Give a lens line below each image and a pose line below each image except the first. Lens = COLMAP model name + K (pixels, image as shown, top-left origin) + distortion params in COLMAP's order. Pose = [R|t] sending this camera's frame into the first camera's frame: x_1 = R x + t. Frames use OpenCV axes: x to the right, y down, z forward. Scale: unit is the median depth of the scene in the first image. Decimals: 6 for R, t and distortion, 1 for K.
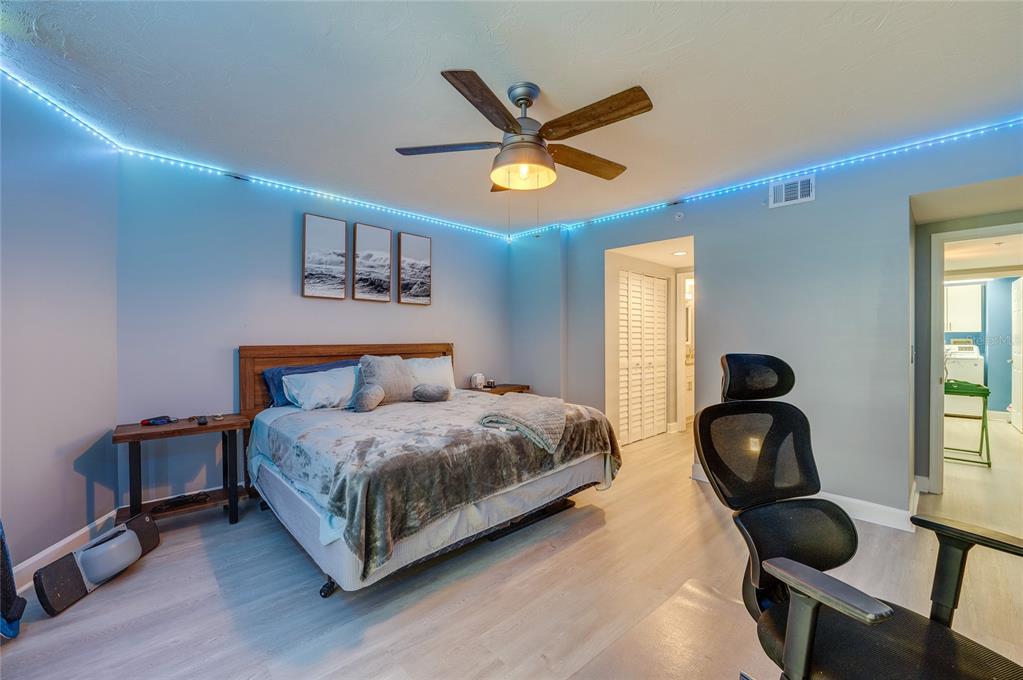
lens RADIAL K [[412.3, 0, 515.3], [0, 412.3, 337.2], [0, 0, 1]] dist [-0.001320, -0.000128]
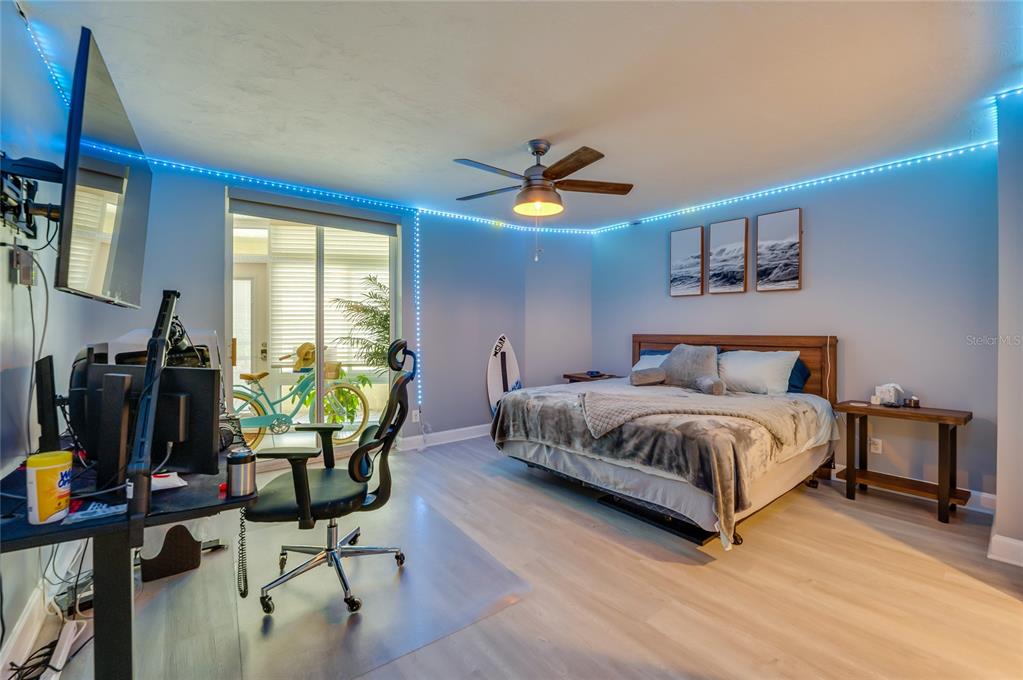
lens RADIAL K [[412.3, 0, 515.3], [0, 412.3, 337.2], [0, 0, 1]] dist [-0.001320, -0.000128]
pose [[-0.072605, 0.017525, -0.997207, 0.720943], [-0.001997, 0.999841, 0.017717, 0.004493], [0.997359, 0.003278, -0.072558, 0.546021]]
